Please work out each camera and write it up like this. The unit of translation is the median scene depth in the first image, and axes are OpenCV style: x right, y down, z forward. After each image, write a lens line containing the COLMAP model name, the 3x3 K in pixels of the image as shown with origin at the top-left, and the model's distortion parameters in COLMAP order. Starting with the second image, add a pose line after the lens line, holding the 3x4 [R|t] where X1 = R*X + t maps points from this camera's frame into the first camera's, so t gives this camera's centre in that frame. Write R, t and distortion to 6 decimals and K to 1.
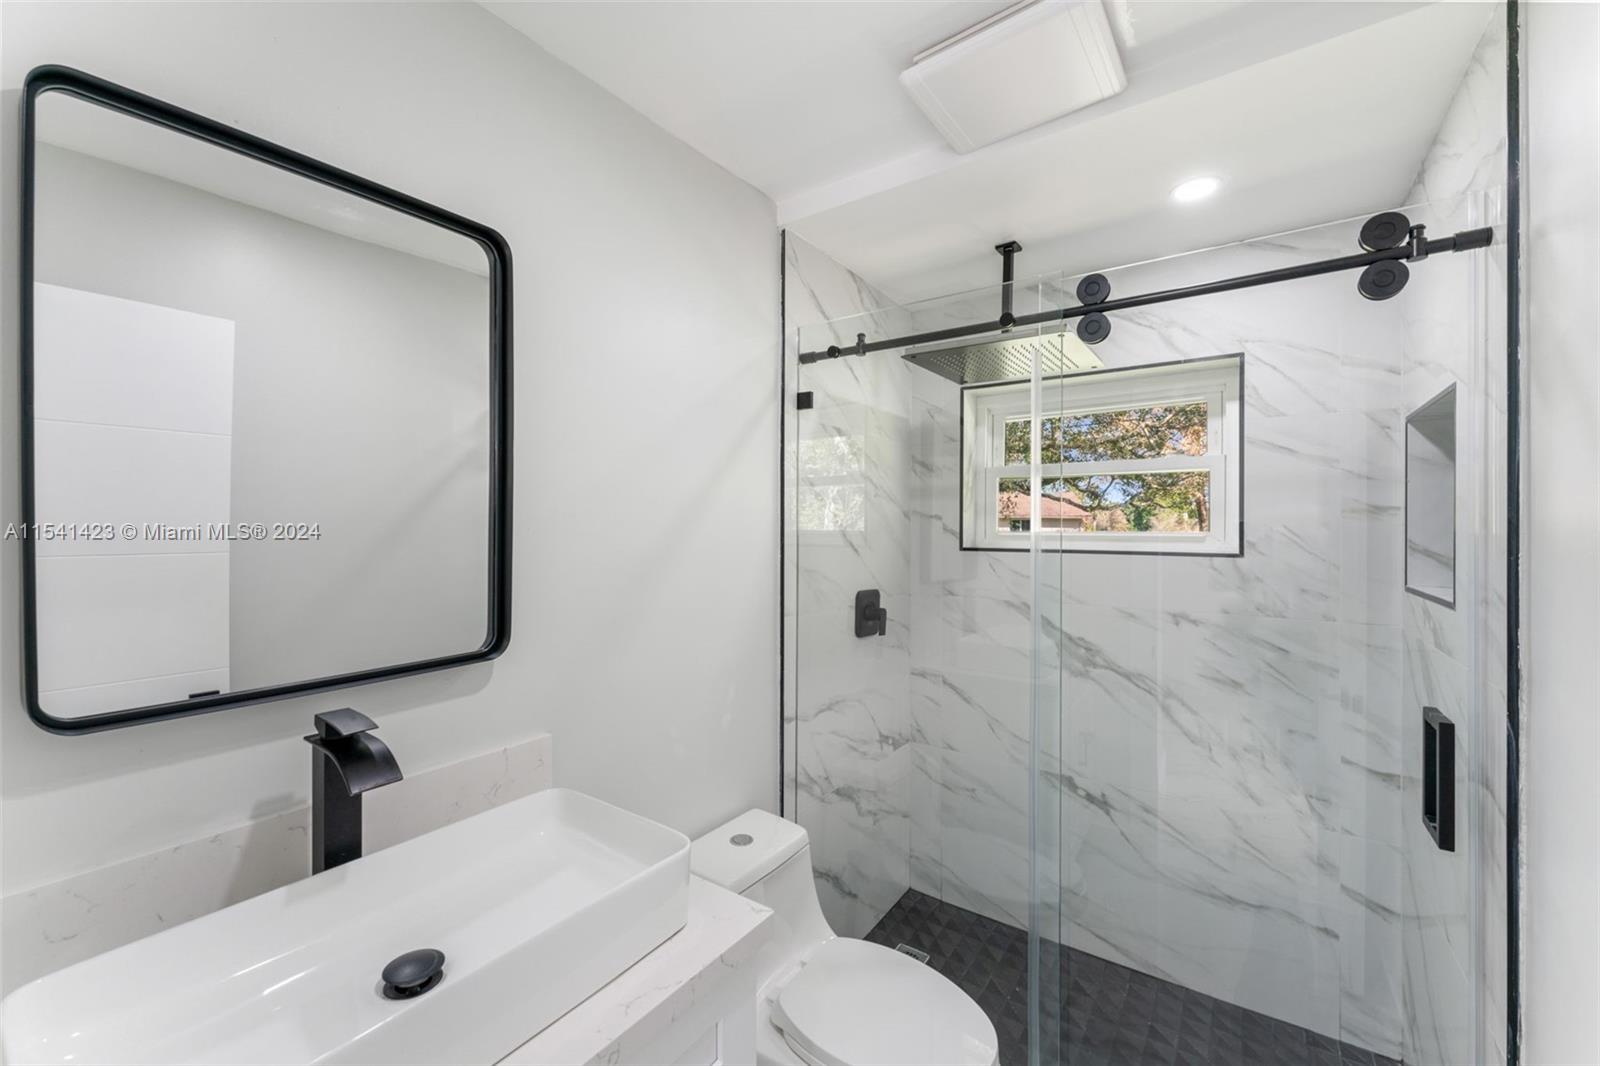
lens RADIAL K [[635.9, 0, 800.0], [0, 635.9, 533.0], [0, 0, 1]] dist [0.002165, 0.000101]
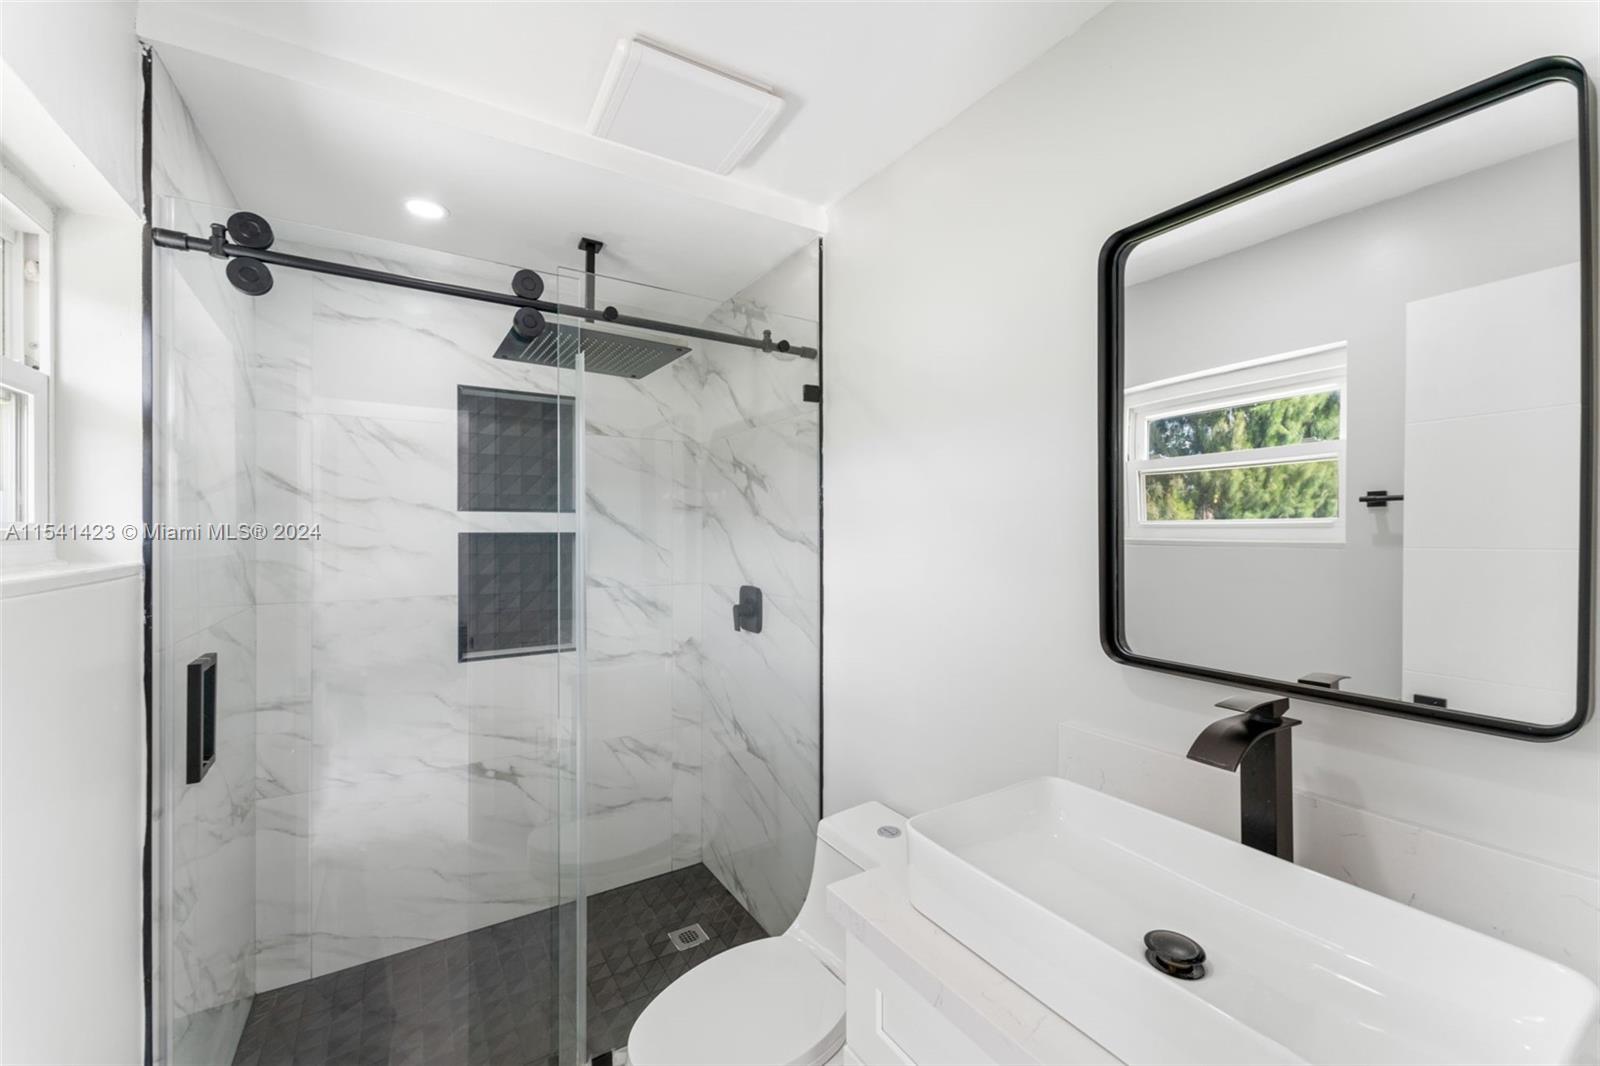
lens RADIAL K [[635.9, 0, 800.0], [0, 635.9, 533.0], [0, 0, 1]] dist [0.002165, 0.000101]
pose [[0.369097, -0.012498, 0.929307, -0.316949], [-0.000328, 0.999908, 0.013577, 0.011084], [-0.929391, -0.005316, 0.369059, 0.172829]]
